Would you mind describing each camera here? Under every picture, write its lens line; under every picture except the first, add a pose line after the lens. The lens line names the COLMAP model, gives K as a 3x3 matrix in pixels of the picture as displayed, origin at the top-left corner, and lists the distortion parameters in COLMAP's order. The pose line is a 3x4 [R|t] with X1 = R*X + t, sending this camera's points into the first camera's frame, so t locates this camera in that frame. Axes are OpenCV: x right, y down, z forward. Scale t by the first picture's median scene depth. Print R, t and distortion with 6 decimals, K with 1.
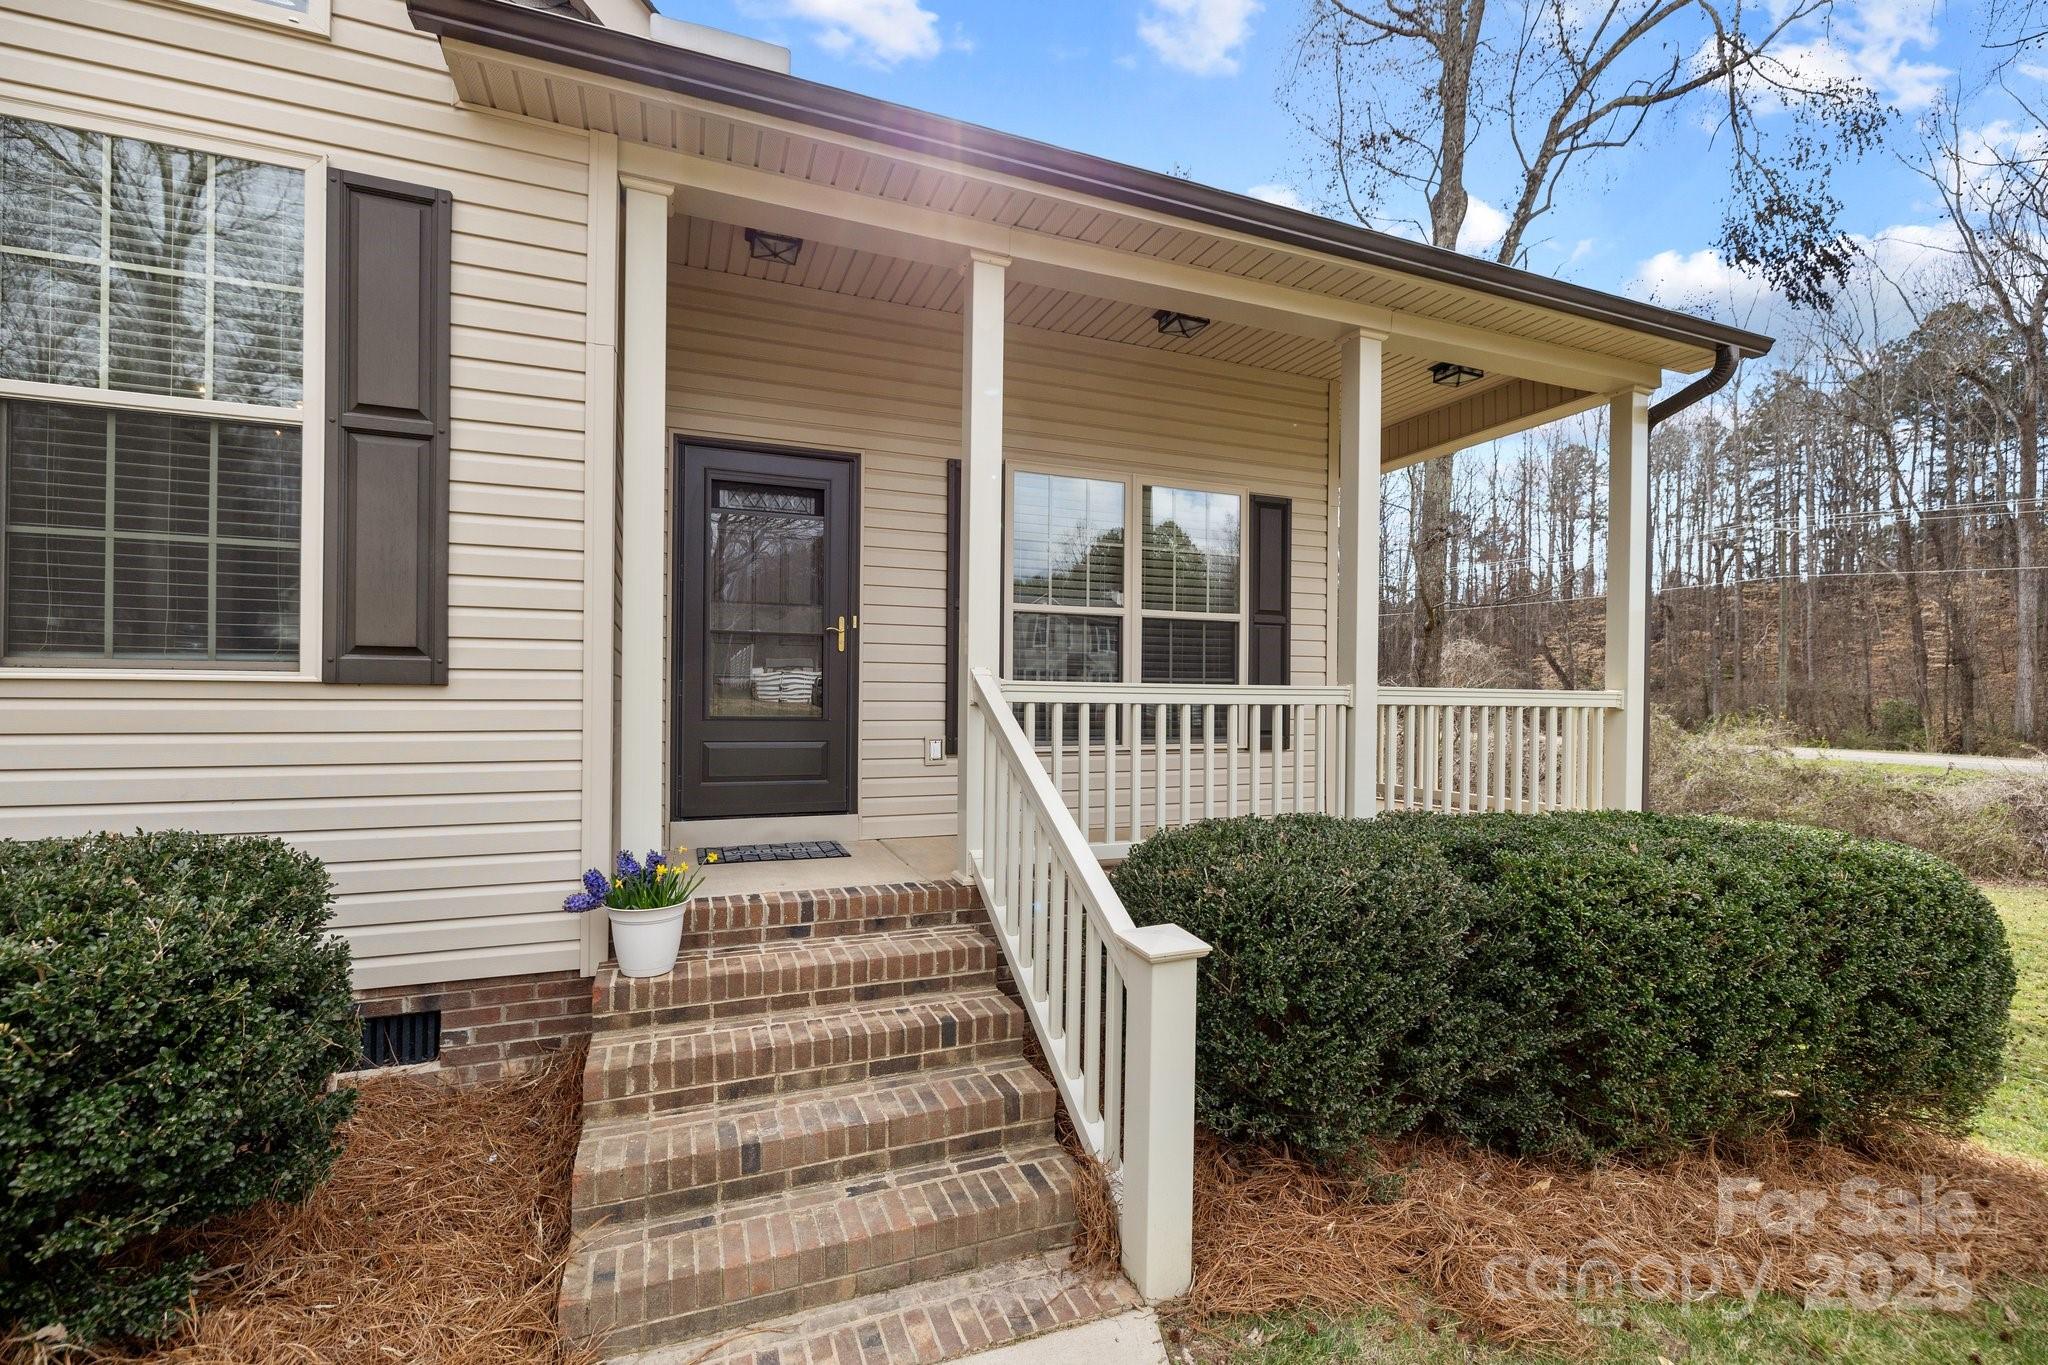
lens RADIAL K [[862.2, 0, 1012.8], [0, 862.2, 697.8], [0, 0, 1]] dist [-0.000062, -0.001409]
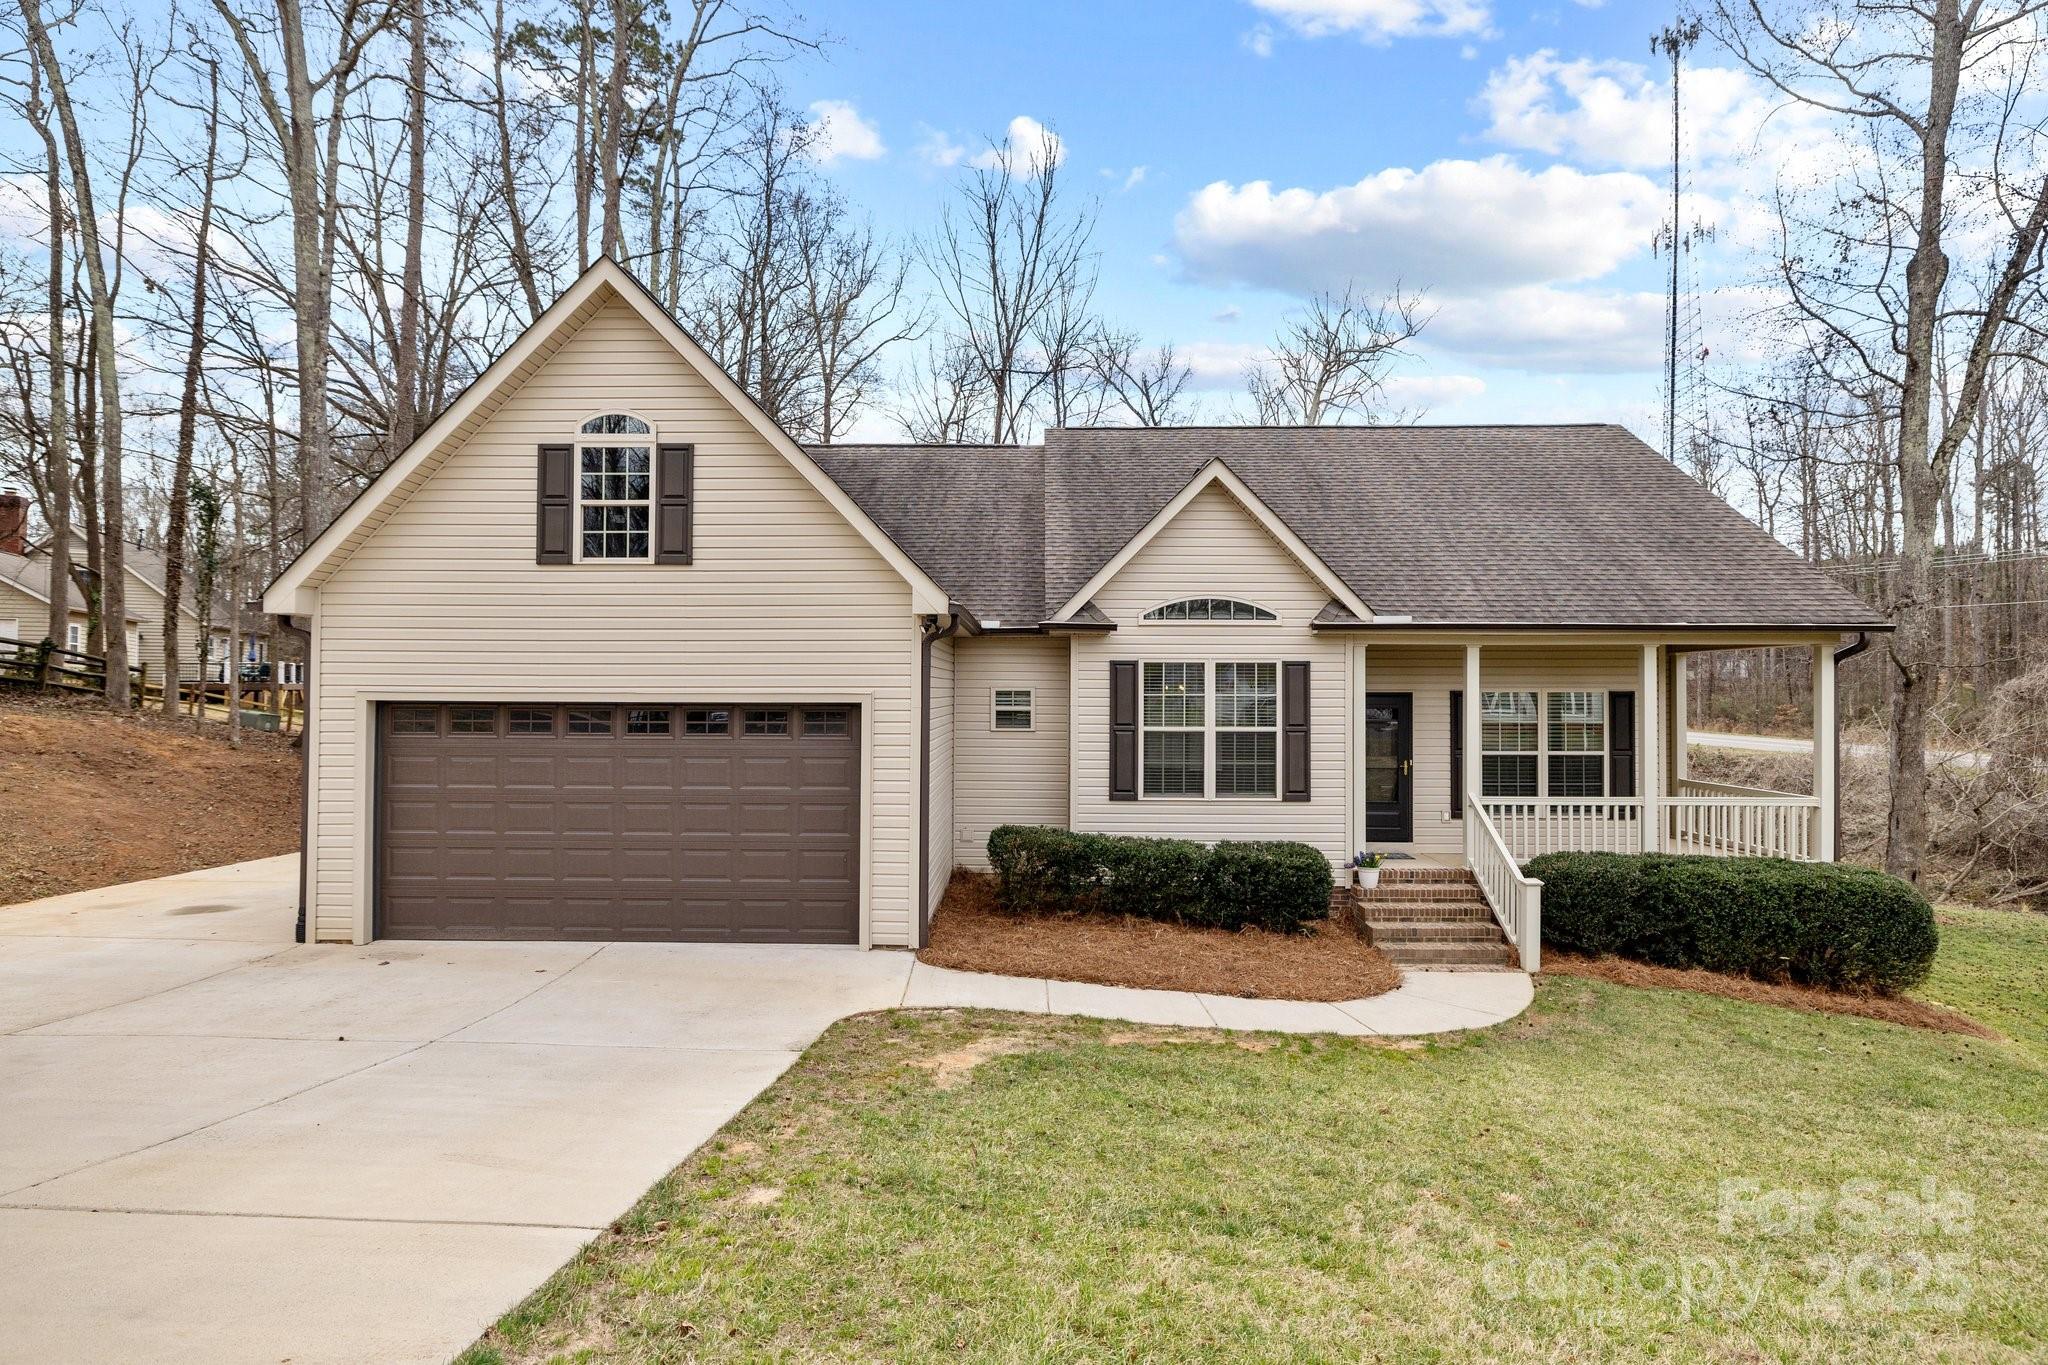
lens RADIAL K [[1038.0, 0, 1028.9], [0, 1038.0, 686.4], [0, 0, 1]] dist [-0.005708, -0.000254]
pose [[0.924682, -0.008201, -0.380653, -0.102969], [0.005299, 0.999948, -0.008671, -0.441646], [0.380705, 0.006000, 0.924677, -3.275226]]
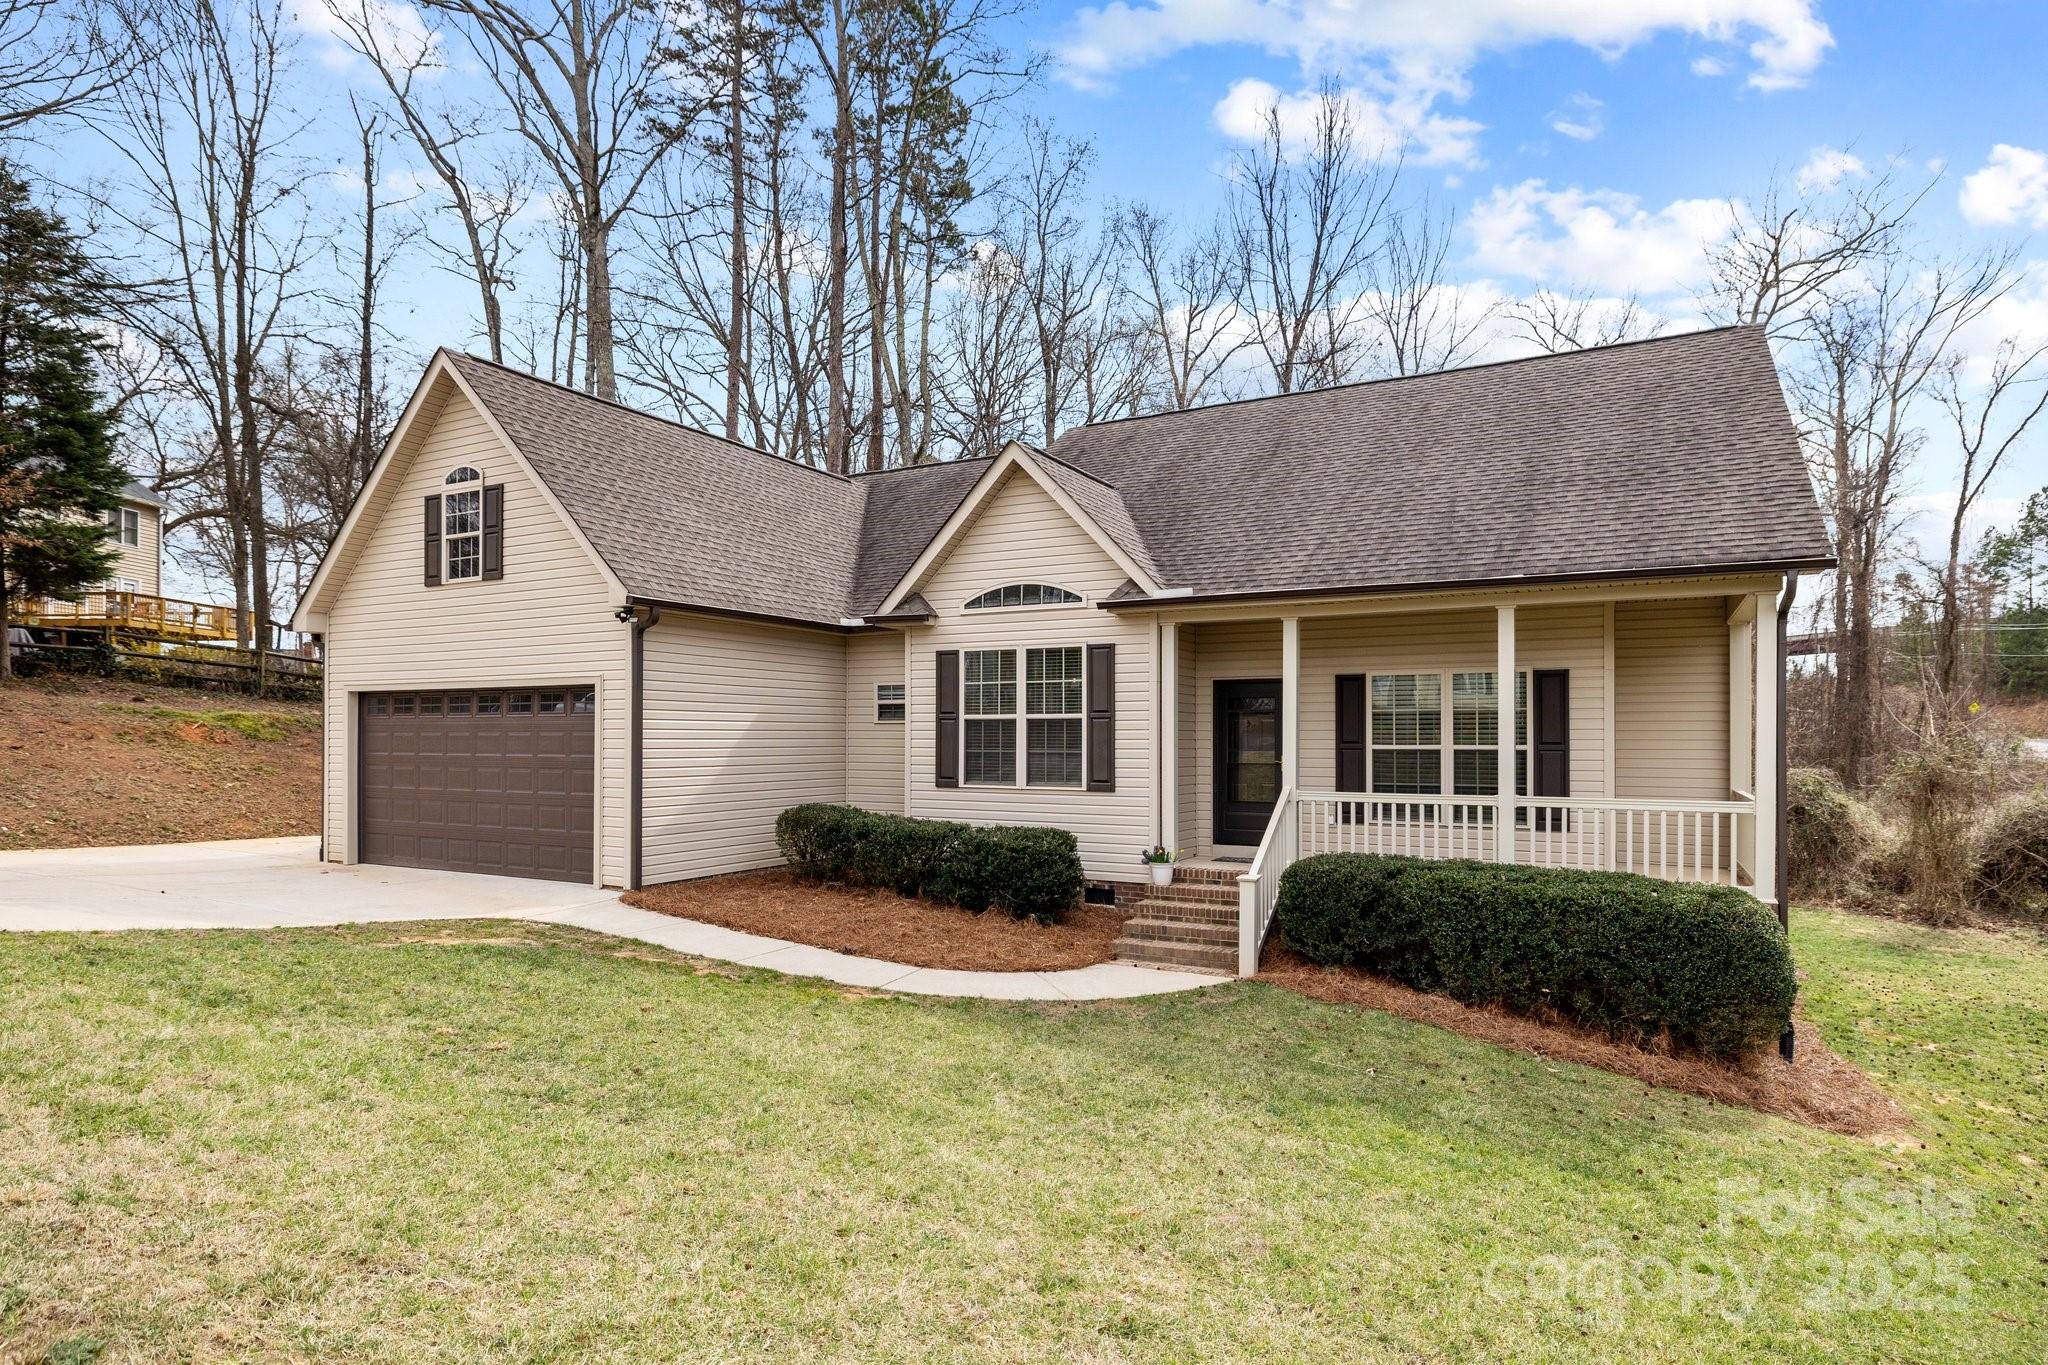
lens RADIAL K [[1117.9, 0, 1031.0], [0, 1117.9, 753.9], [0, 0, 1]] dist [-0.001545, -0.000796]
pose [[0.640599, 0.001553, -0.767874, 2.388670], [0.004653, 0.999972, 0.005905, -0.182888], [0.767861, -0.007356, 0.640574, -1.959718]]
